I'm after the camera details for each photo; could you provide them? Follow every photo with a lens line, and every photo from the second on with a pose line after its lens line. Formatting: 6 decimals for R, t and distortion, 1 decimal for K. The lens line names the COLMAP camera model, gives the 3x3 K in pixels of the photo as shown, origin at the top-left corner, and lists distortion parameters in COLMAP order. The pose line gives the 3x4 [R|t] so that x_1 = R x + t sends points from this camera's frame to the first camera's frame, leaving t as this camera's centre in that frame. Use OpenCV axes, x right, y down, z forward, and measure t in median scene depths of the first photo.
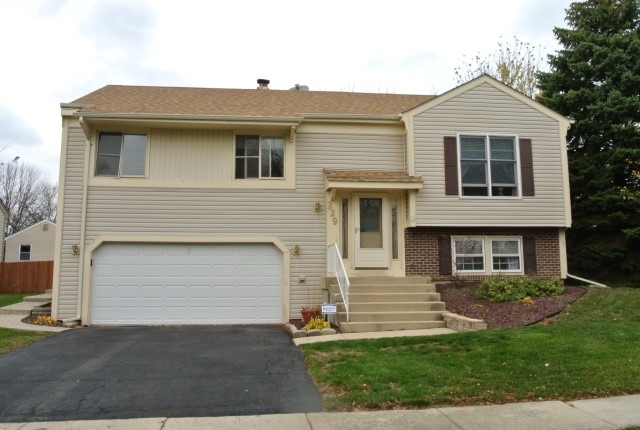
lens RADIAL K [[548.2, 0, 320.0], [0, 548.2, 203.0], [0, 0, 1]] dist [-0.097658, 0.056713]
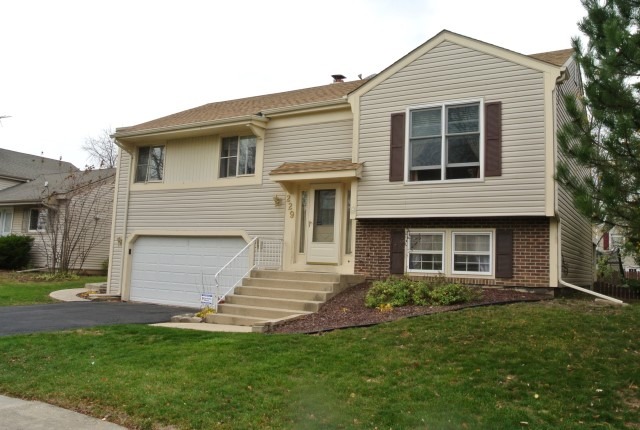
lens RADIAL K [[548.2, 0, 320.0], [0, 548.2, 203.0], [0, 0, 1]] dist [-0.097658, 0.056713]
pose [[0.798633, -0.033696, -0.600874, 0.655727], [0.040488, 0.999178, -0.002219, 0.016412], [0.600455, -0.022556, 0.799341, 0.236973]]
